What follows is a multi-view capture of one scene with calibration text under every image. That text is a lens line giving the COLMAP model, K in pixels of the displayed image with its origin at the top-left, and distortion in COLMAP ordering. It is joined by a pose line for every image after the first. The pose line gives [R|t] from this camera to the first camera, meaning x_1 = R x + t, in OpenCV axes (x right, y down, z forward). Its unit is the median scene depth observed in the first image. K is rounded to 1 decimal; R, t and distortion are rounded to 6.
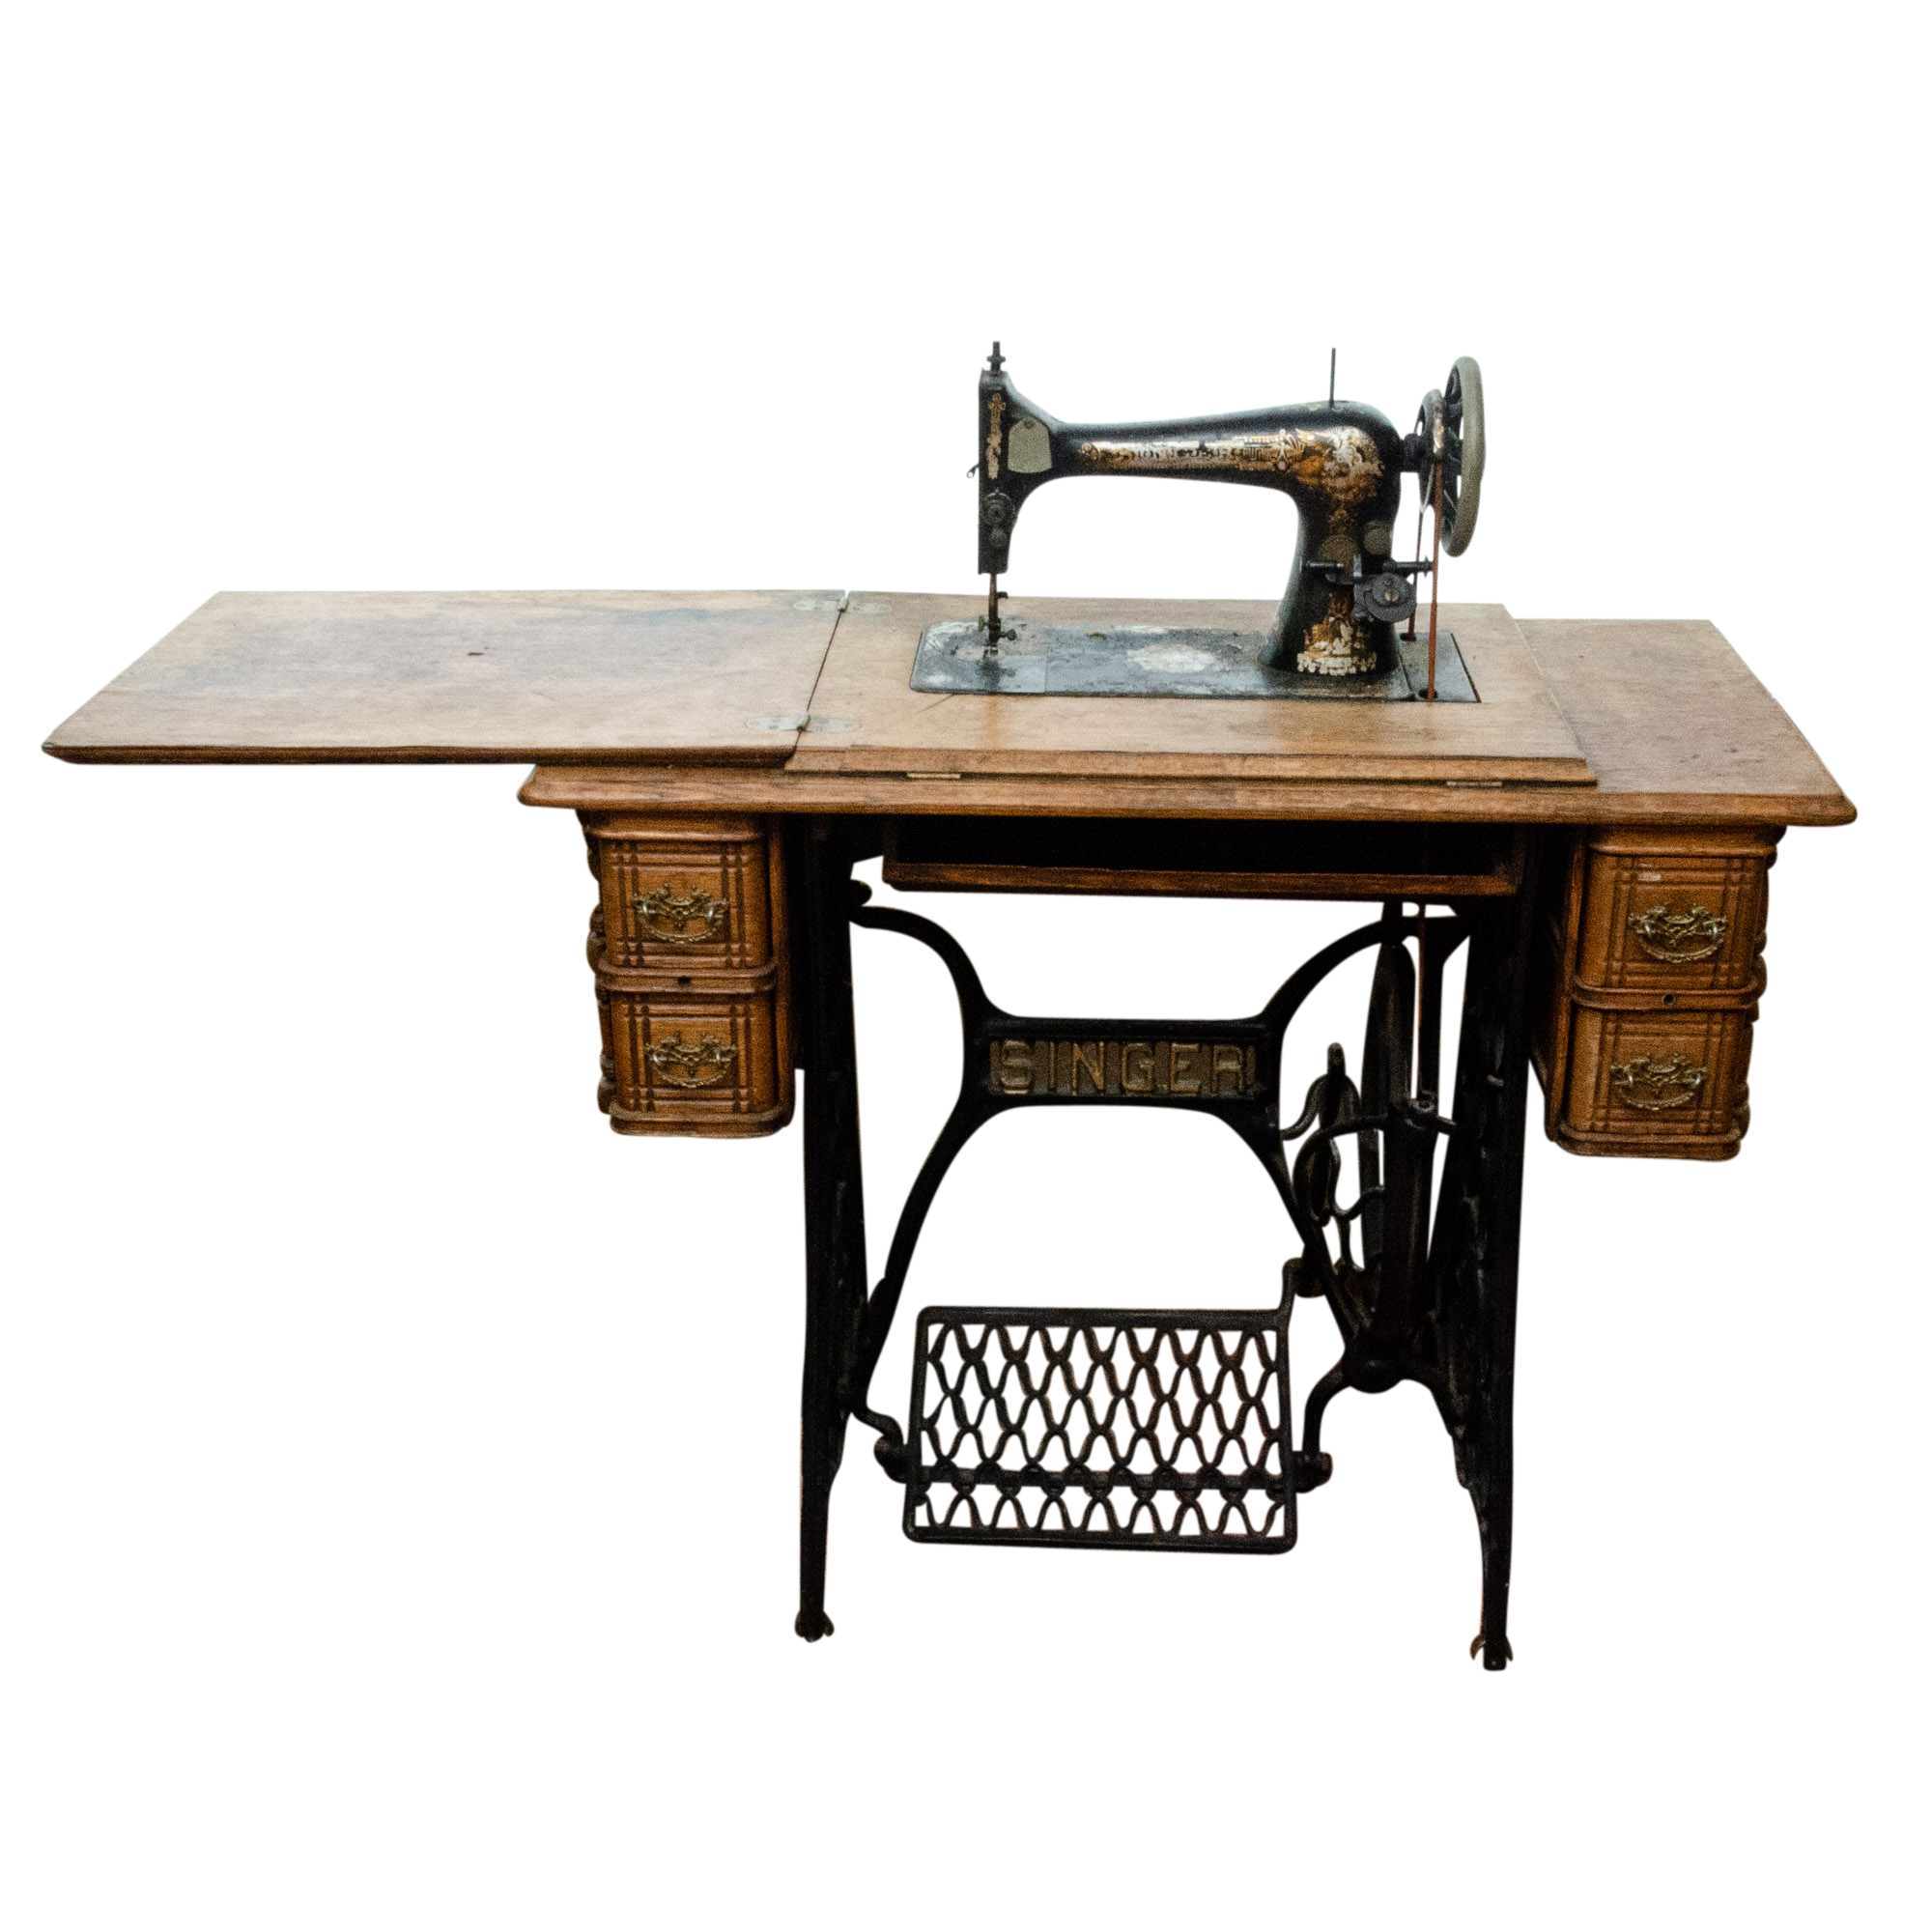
lens RADIAL K [[2534.2, 0, 949.9], [0, 2534.2, 986.8], [0, 0, 1]] dist [-0.014280, 0.000000]
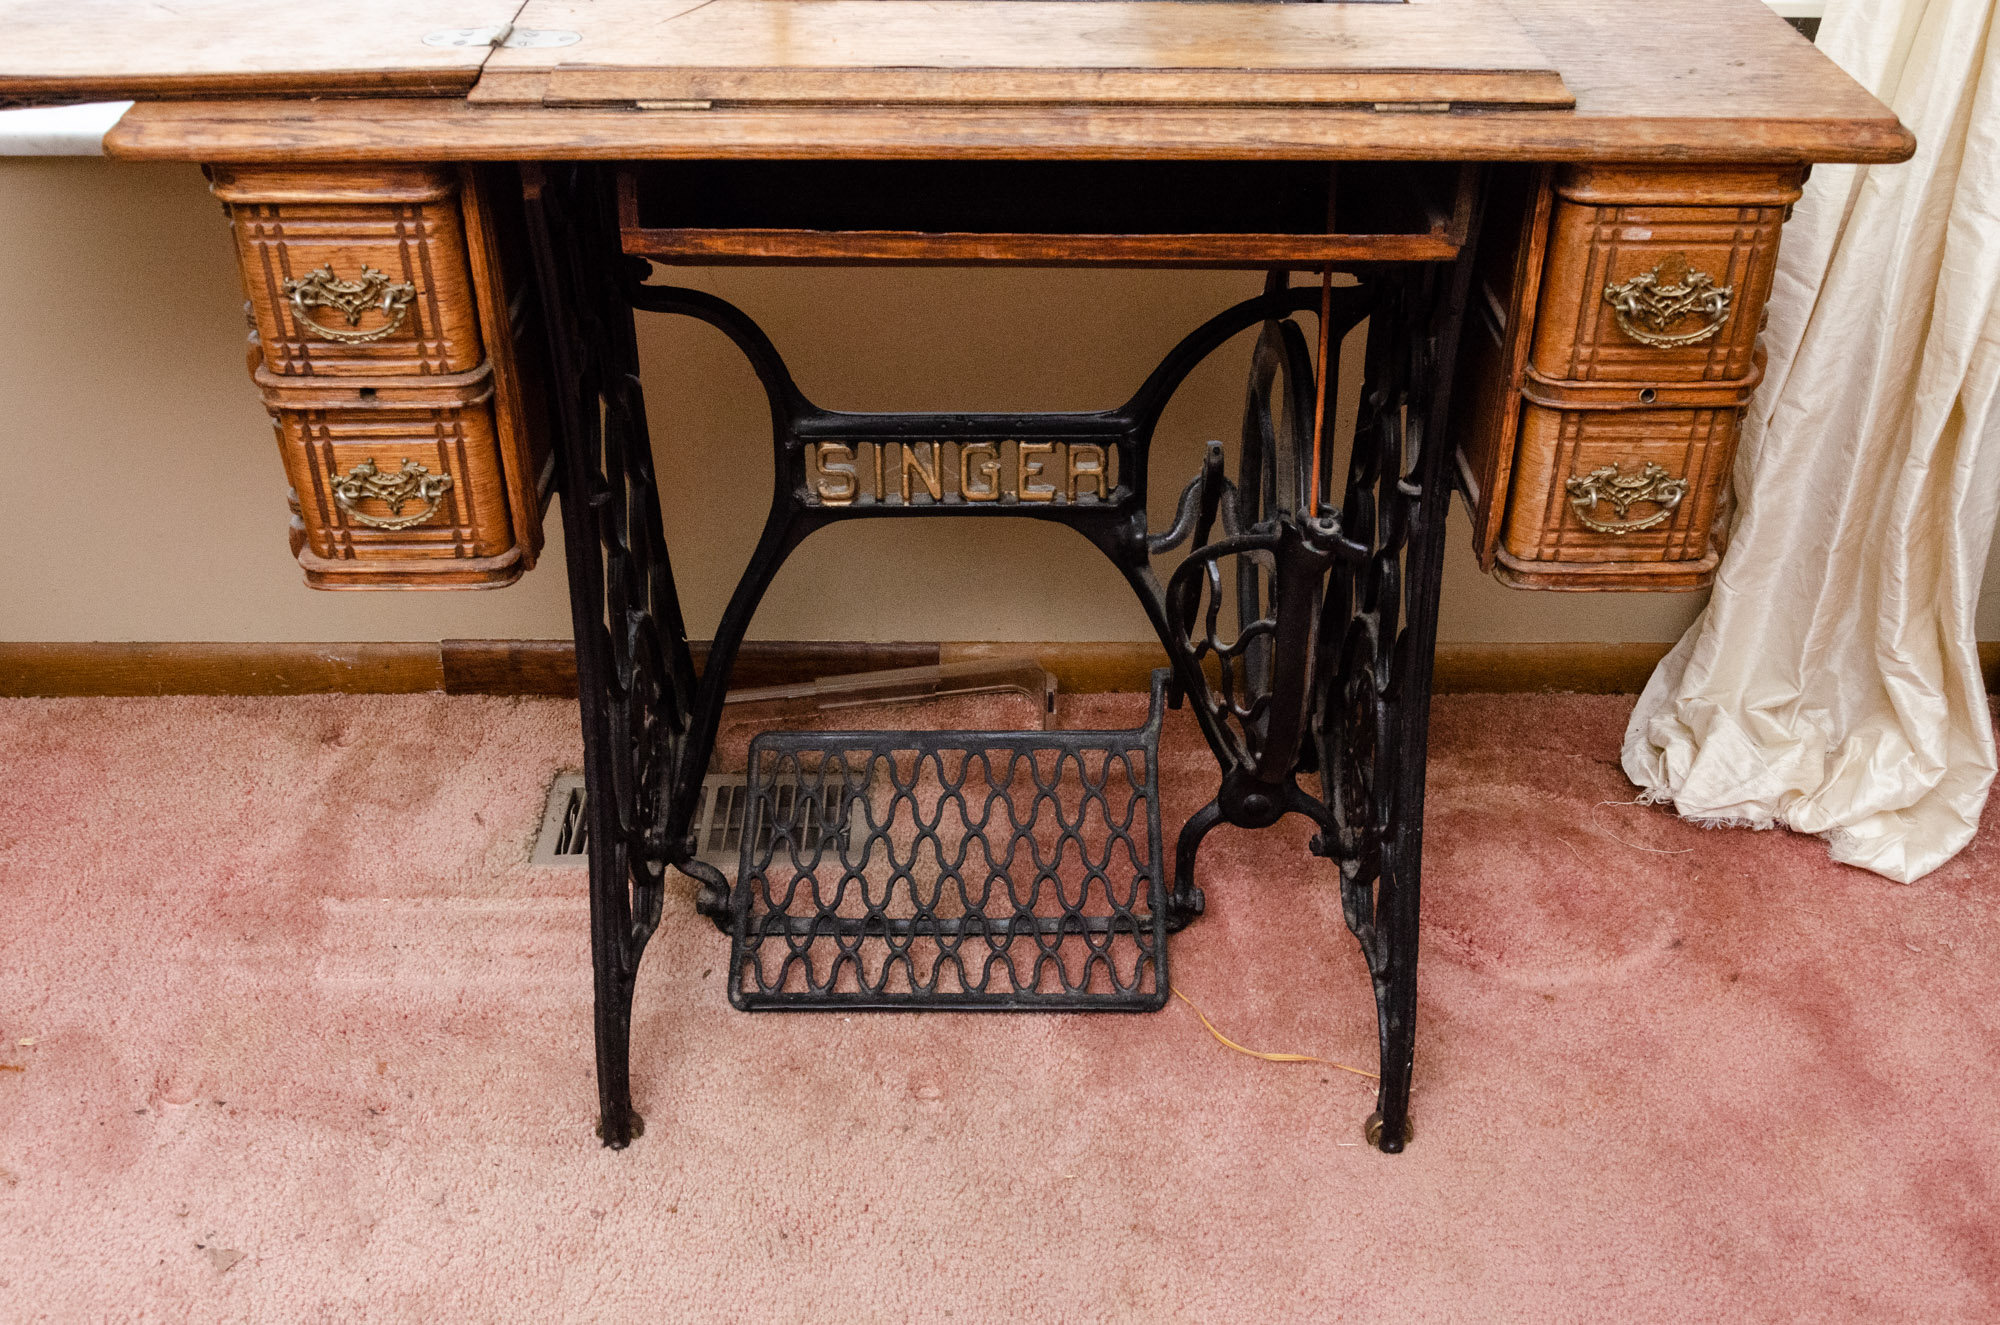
lens RADIAL K [[1951.3, 0, 1004.8], [0, 1951.3, 678.7], [0, 0, 1]] dist [-0.037307, 0.000000]
pose [[0.997963, -0.027795, 0.057414, 0.049035], [0.017146, 0.983833, 0.178268, -0.018259], [-0.061441, -0.176920, 0.982306, 0.398505]]
